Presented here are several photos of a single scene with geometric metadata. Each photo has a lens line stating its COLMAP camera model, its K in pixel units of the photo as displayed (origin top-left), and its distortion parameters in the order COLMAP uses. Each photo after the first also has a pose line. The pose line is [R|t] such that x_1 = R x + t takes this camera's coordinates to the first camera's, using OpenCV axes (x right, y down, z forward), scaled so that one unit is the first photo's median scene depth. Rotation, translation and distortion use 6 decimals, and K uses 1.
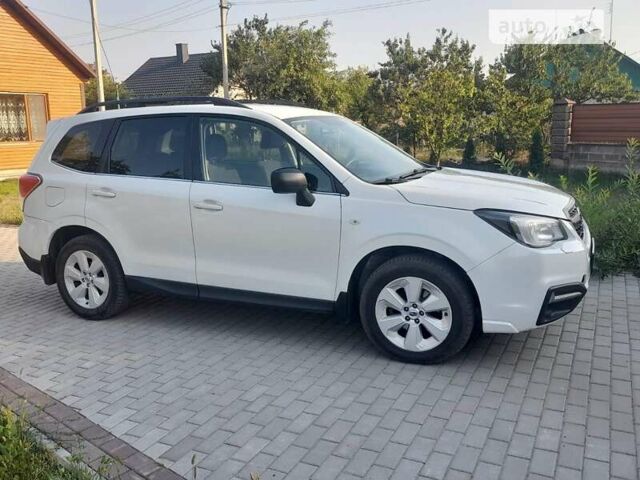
lens RADIAL K [[613.4, 0, 320.0], [0, 613.4, 240.0], [0, 0, 1]] dist [0.020180, -0.001044]
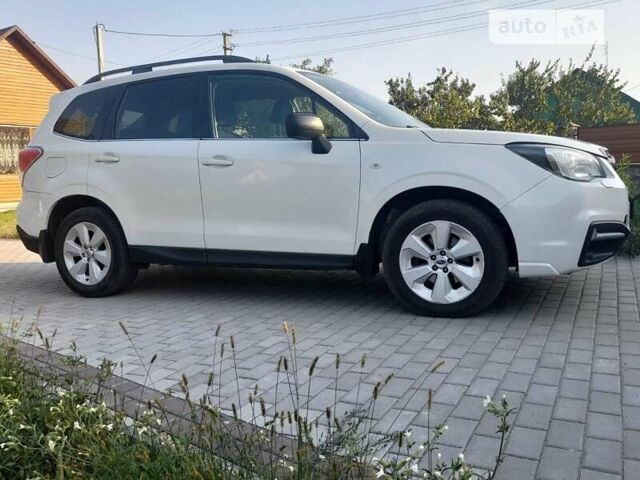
lens RADIAL K [[613.4, 0, 320.0], [0, 613.4, 240.0], [0, 0, 1]] dist [0.020180, -0.001044]
pose [[0.999948, -0.010019, -0.001908, -0.026046], [0.009819, 0.996270, -0.085730, 0.155341], [0.002760, 0.085707, 0.996317, 0.075327]]
